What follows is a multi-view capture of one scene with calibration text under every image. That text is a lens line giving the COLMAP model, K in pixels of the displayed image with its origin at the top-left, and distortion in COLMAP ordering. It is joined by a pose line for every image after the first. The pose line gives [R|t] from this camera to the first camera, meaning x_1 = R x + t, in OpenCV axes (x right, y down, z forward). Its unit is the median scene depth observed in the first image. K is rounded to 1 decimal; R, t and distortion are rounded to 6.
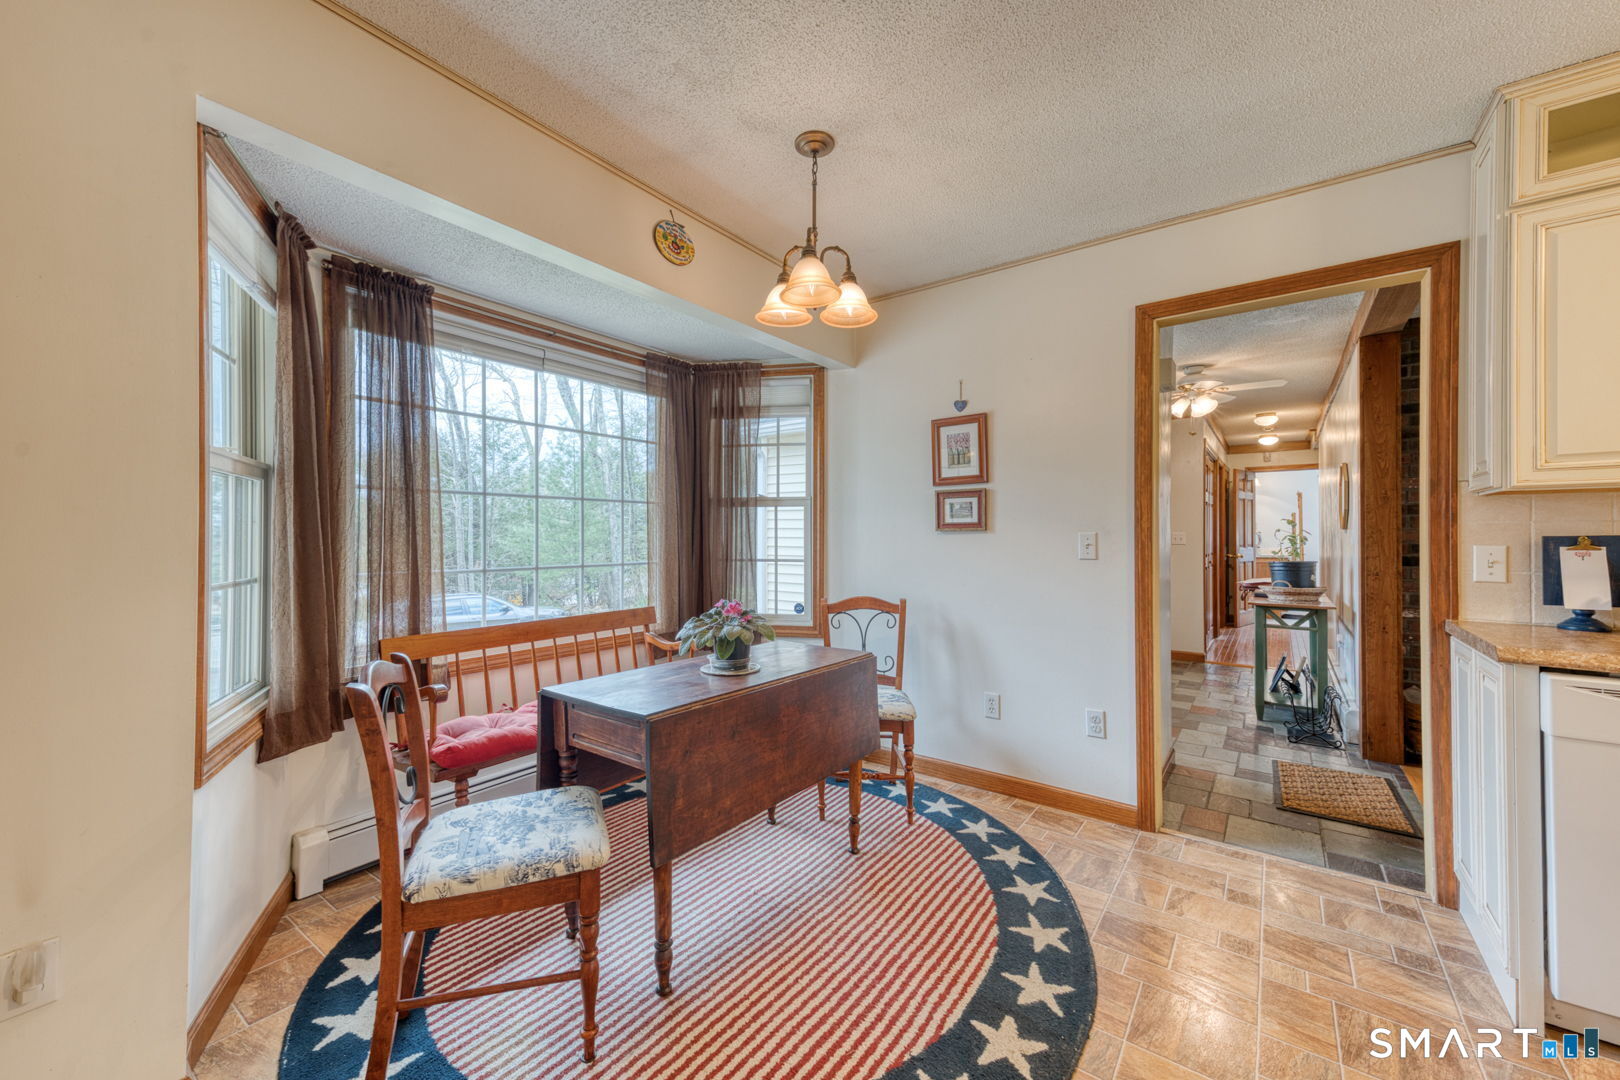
lens RADIAL K [[556.4, 0, 810.0], [0, 556.4, 540.0], [0, 0, 1]] dist [0.020829, -0.000002]
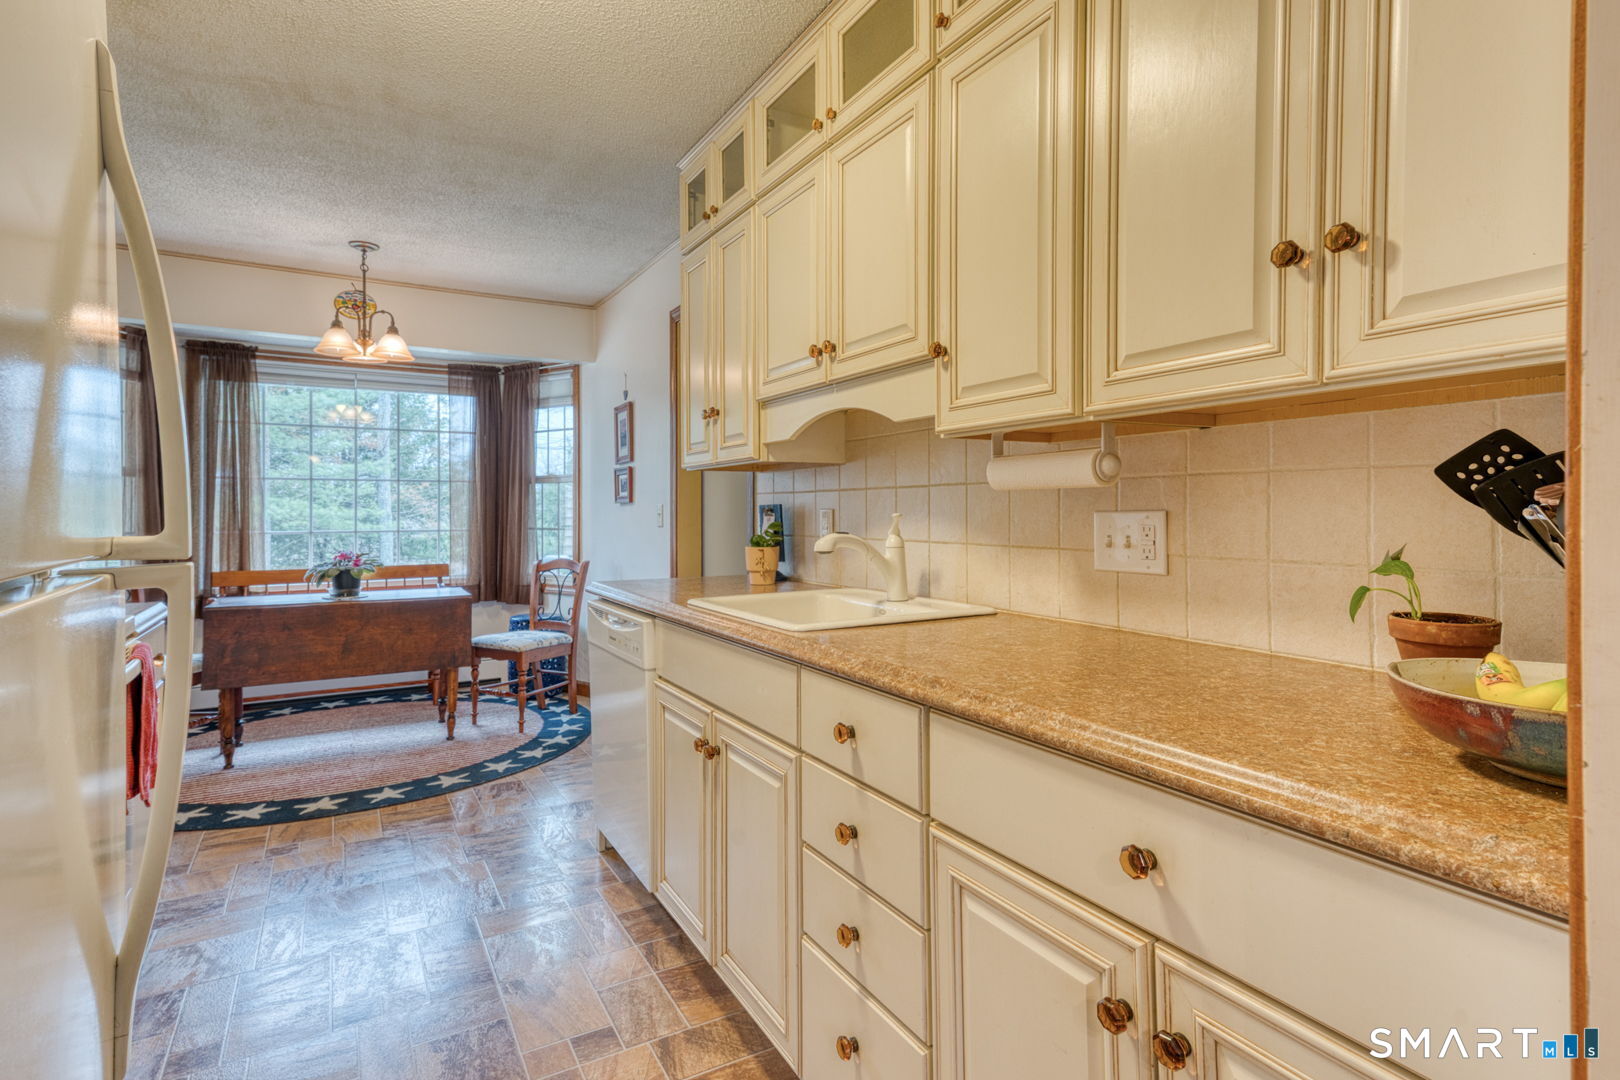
lens RADIAL K [[679.0, 0, 805.7], [0, 679.0, 516.2], [0, 0, 1]] dist [0.031965, 0.000064]
pose [[0.936762, -0.000952, -0.349966, 1.149555], [0.001510, 0.999998, 0.001321, 0.011087], [0.349964, -0.001765, 0.936761, -0.205092]]
